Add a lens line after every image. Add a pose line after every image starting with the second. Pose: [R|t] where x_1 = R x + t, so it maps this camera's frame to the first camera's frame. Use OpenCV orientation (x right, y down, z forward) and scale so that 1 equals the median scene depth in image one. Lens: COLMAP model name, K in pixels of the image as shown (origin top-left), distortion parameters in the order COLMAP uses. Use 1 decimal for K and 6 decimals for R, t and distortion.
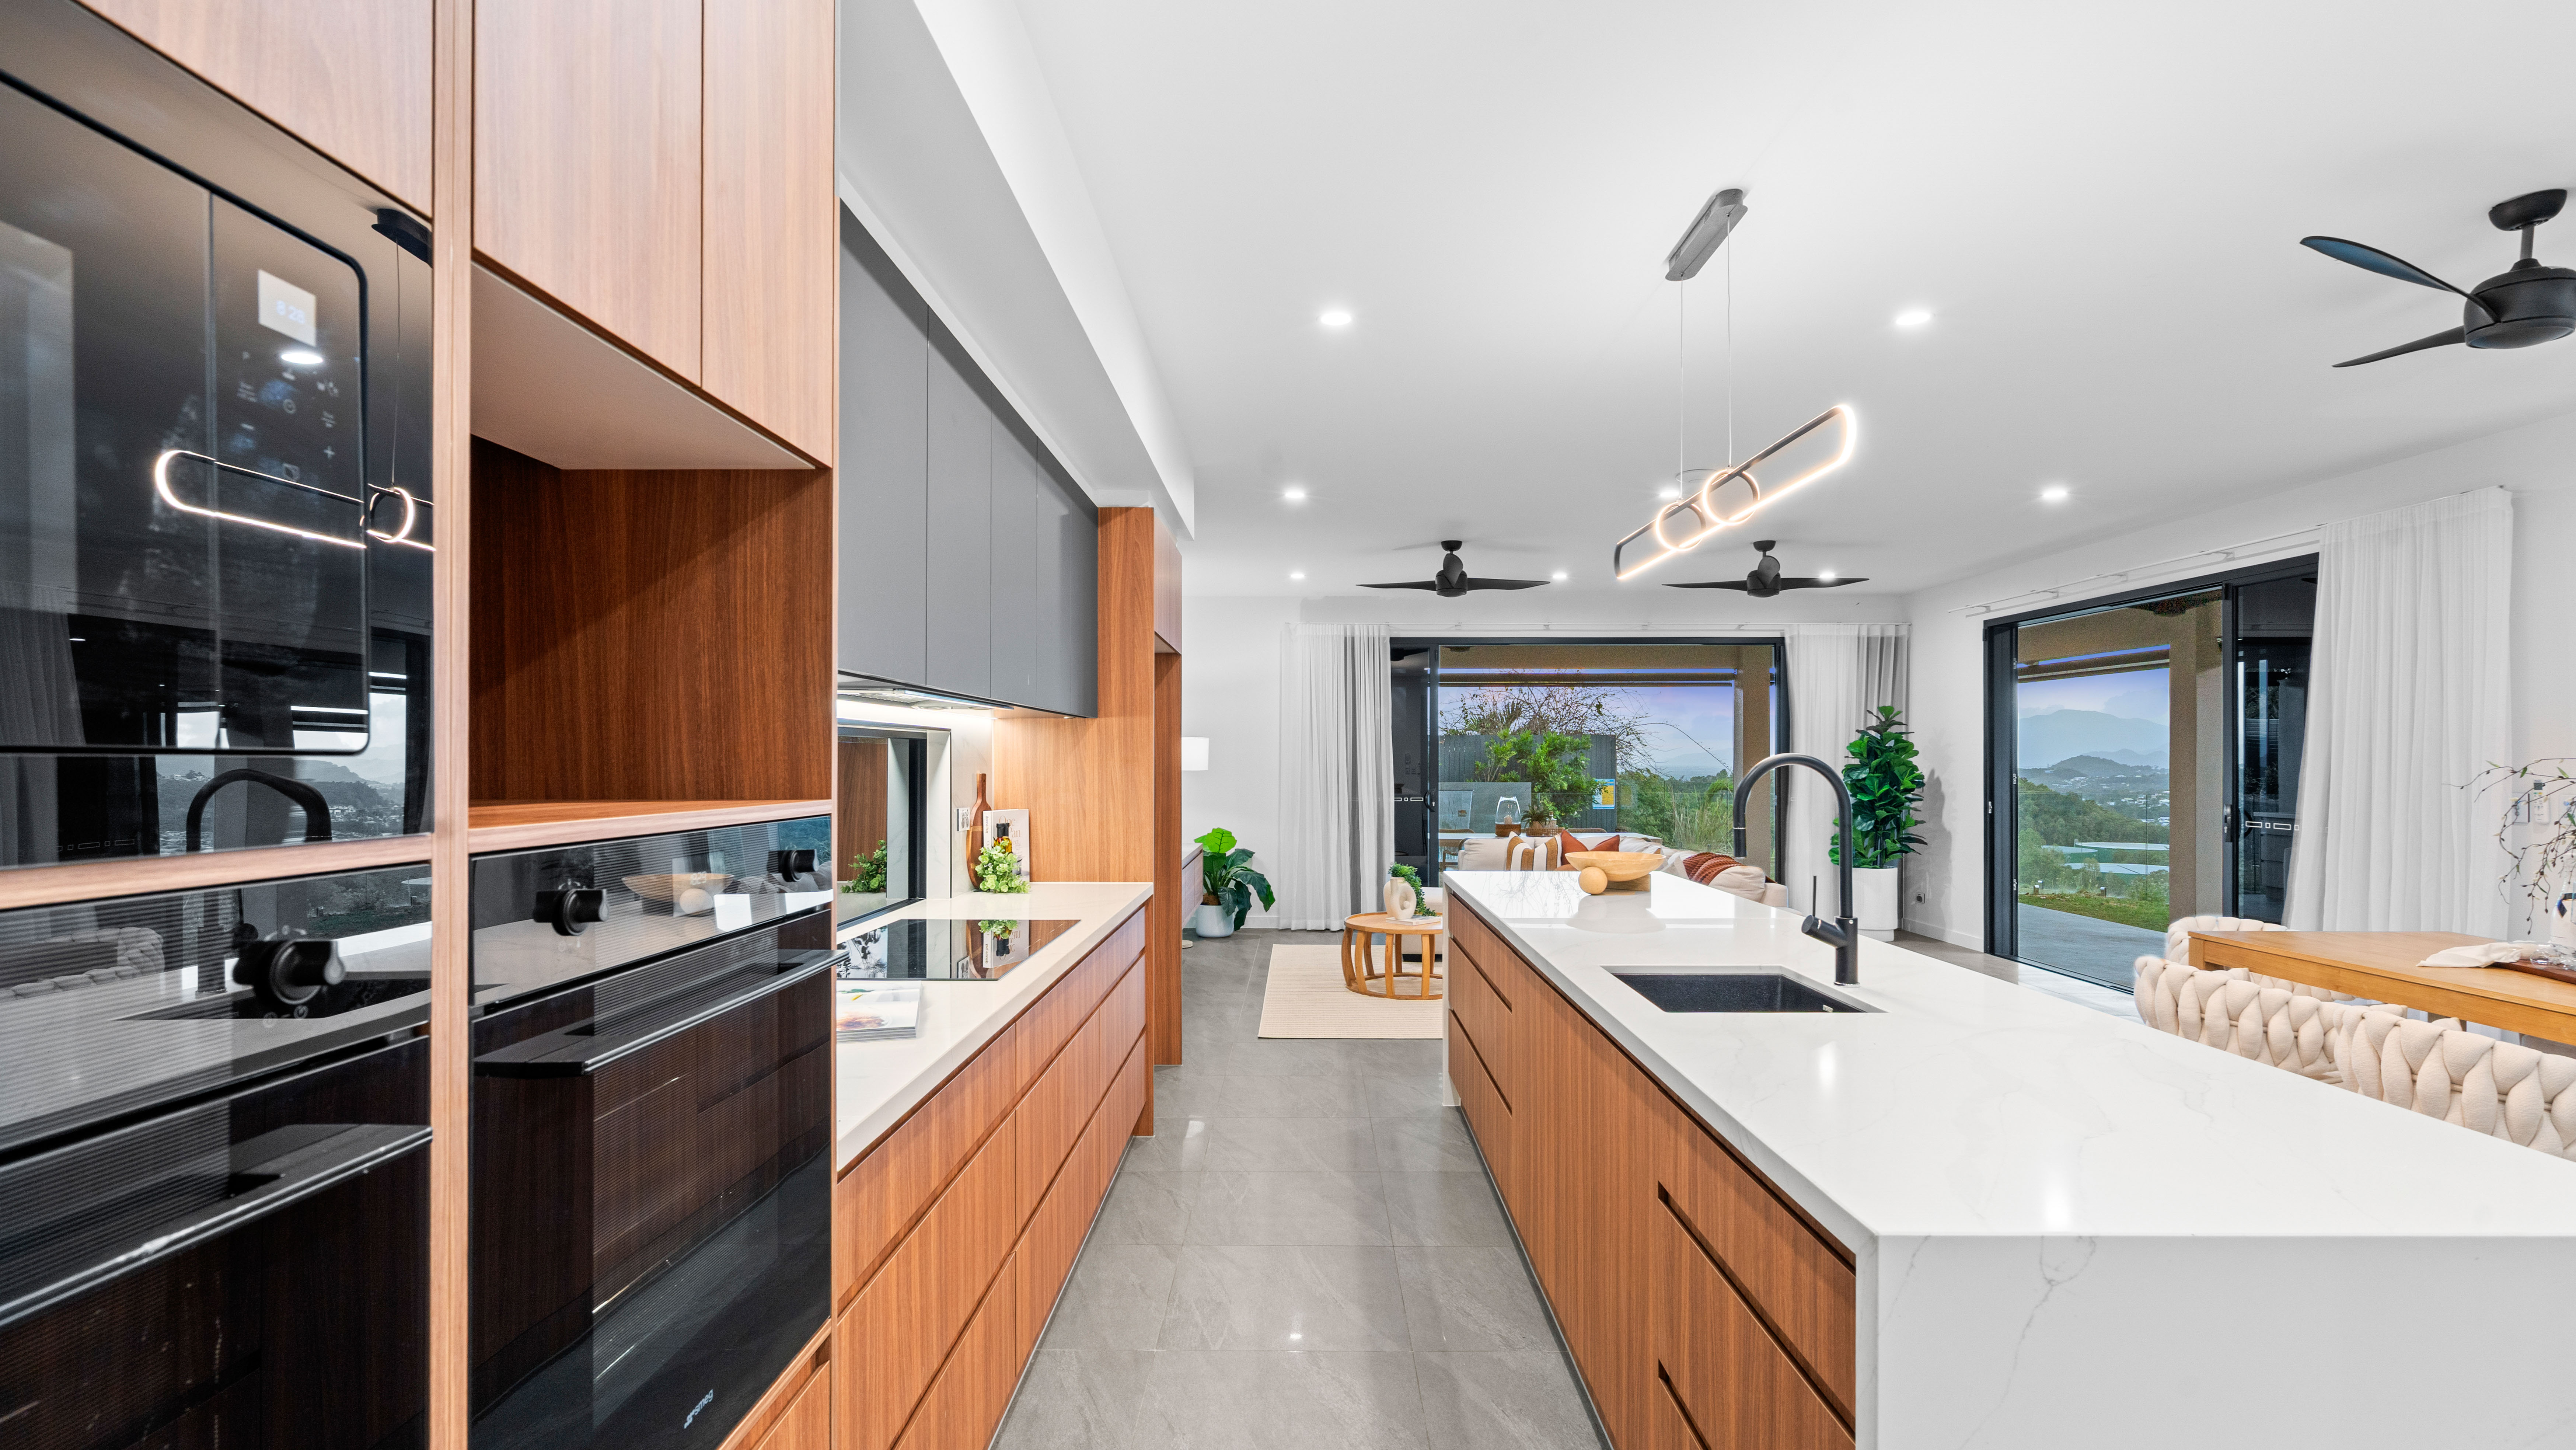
lens RADIAL K [[1179.5, 0, 1294.5], [0, 1179.5, 746.1], [0, 0, 1]] dist [-0.003408, 0.001840]
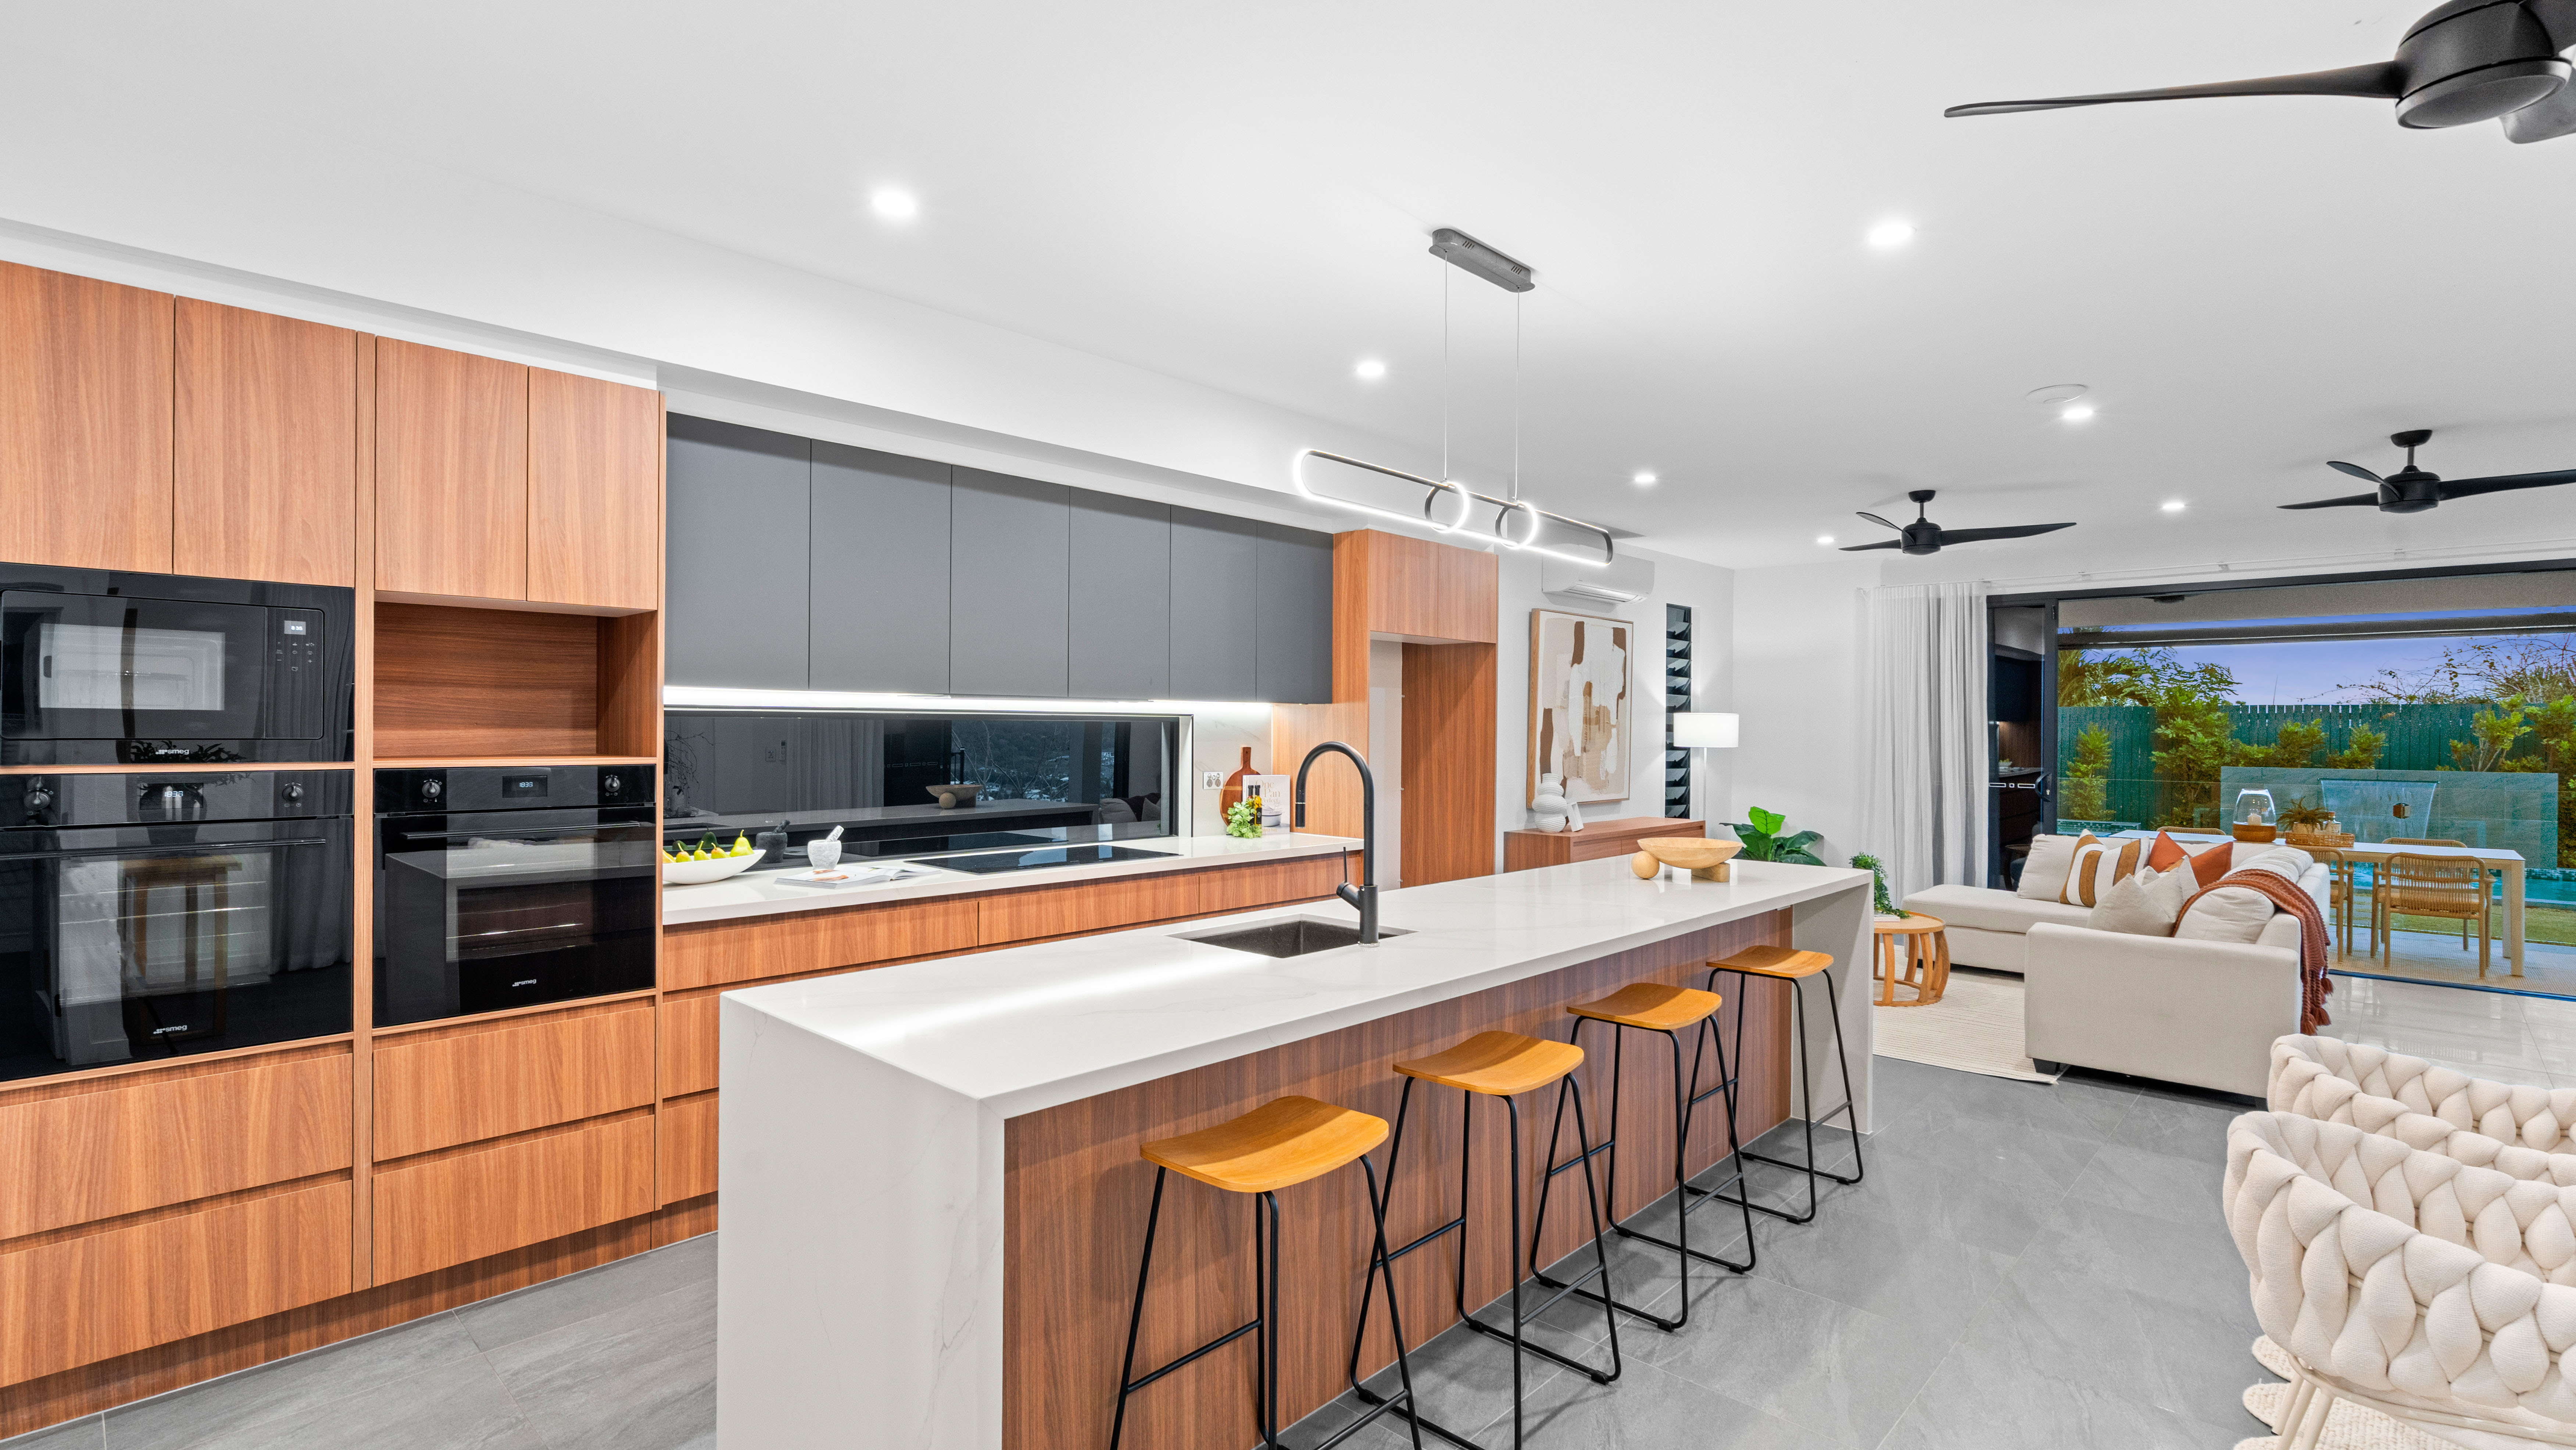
lens RADIAL K [[1179.5, 0, 1287.3], [0, 1179.5, 723.9], [0, 0, 1]] dist [-0.003408, 0.001840]
pose [[0.727261, 0.004268, -0.686348, 0.315725], [0.000309, 0.999979, 0.006545, -0.005095], [0.686361, -0.004972, 0.727244, 0.029271]]
